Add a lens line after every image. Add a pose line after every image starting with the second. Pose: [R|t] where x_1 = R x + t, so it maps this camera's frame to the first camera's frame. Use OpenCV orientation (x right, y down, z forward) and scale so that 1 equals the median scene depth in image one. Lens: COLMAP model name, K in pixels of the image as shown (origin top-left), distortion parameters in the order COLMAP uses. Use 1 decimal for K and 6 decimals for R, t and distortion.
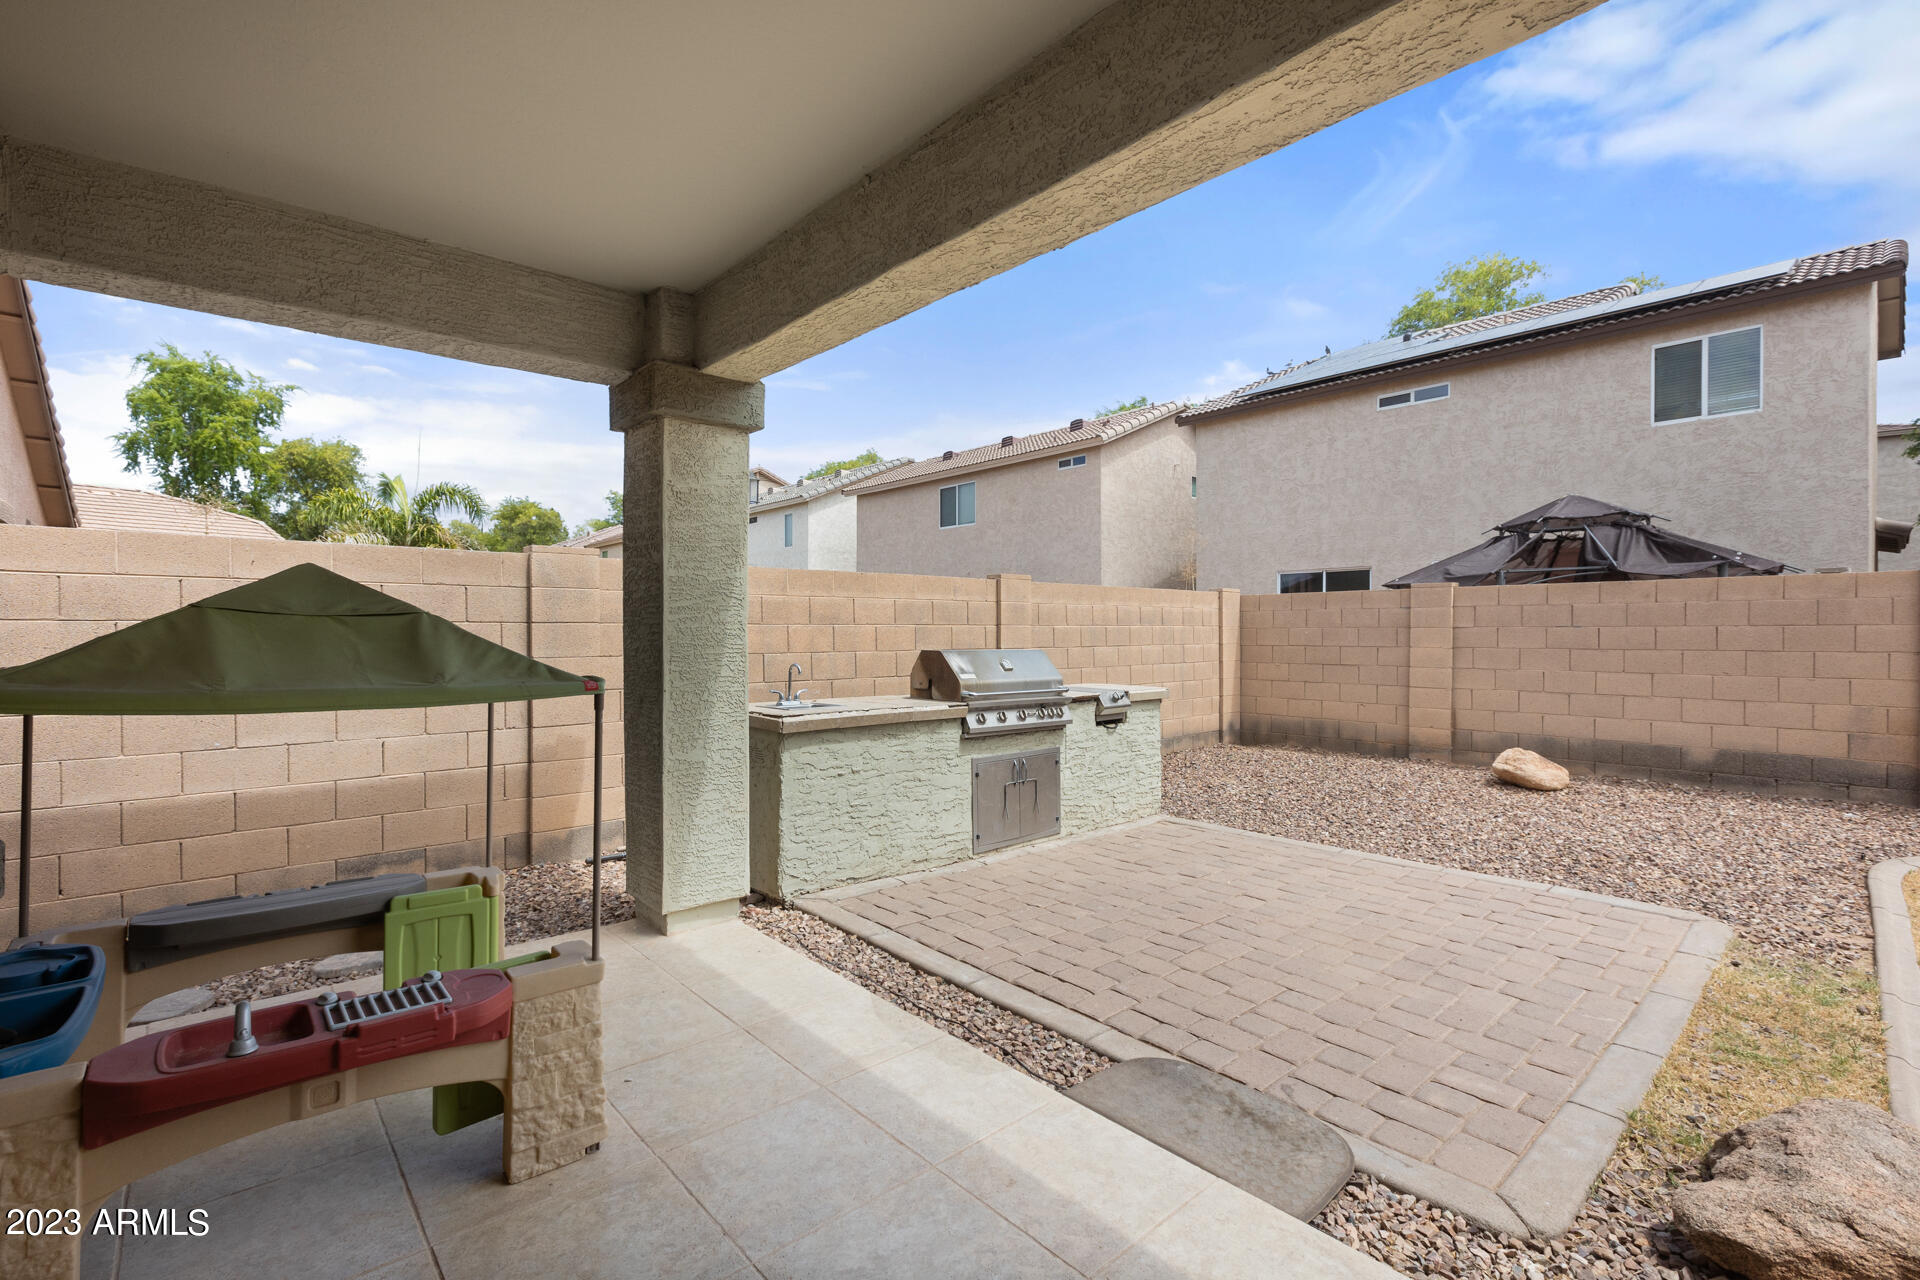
lens RADIAL K [[847.1, 0, 956.0], [0, 847.1, 633.5], [0, 0, 1]] dist [0.000128, 0.000054]
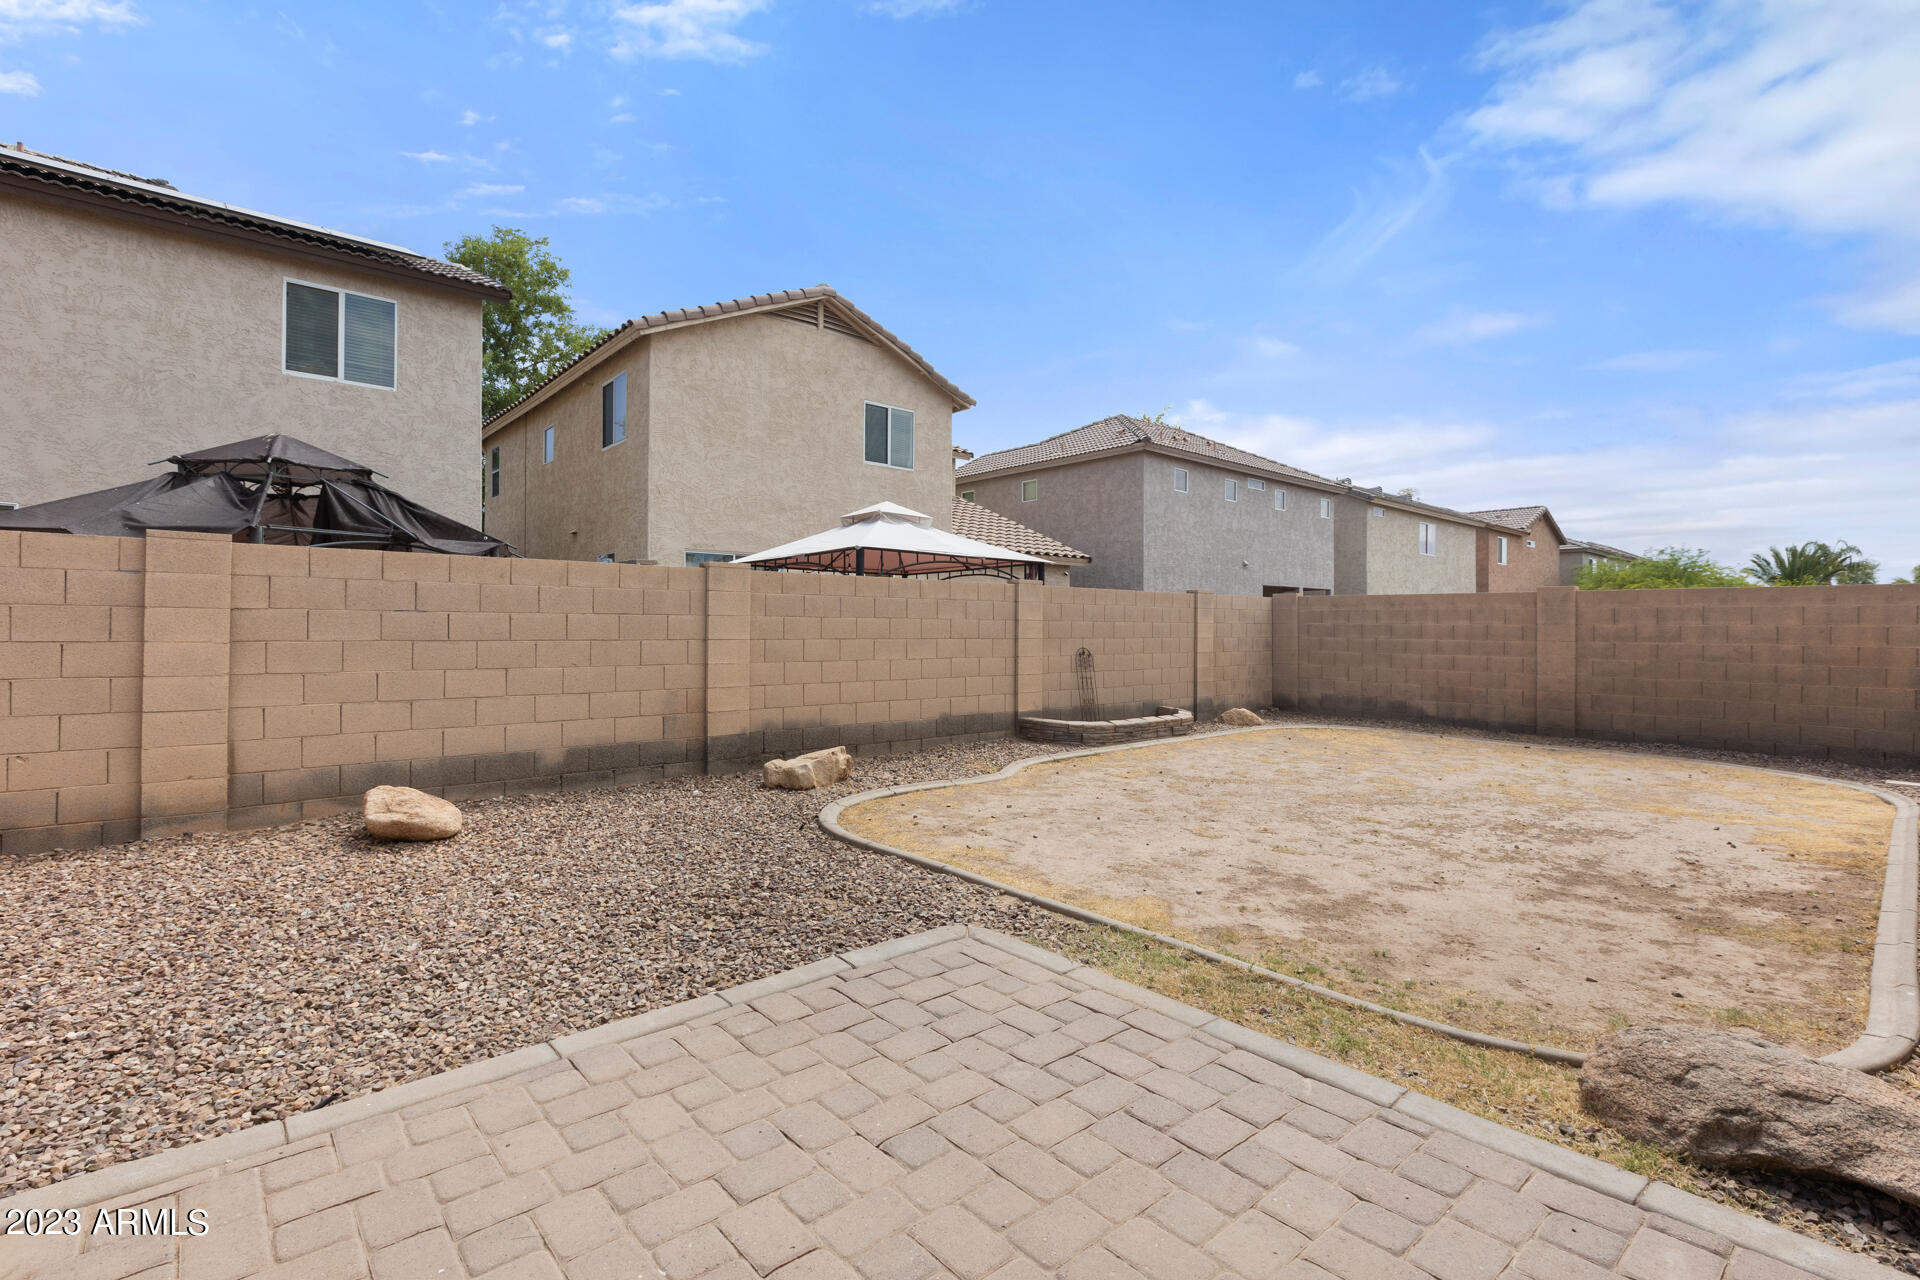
lens RADIAL K [[873.6, 0, 954.7], [0, 873.6, 622.5], [0, 0, 1]] dist [-0.000166, -0.000341]
pose [[0.018914, 0.007765, 0.999791, -0.025436], [-0.005892, 0.999953, -0.007655, 0.003531], [-0.999804, -0.005746, 0.018959, 0.353965]]
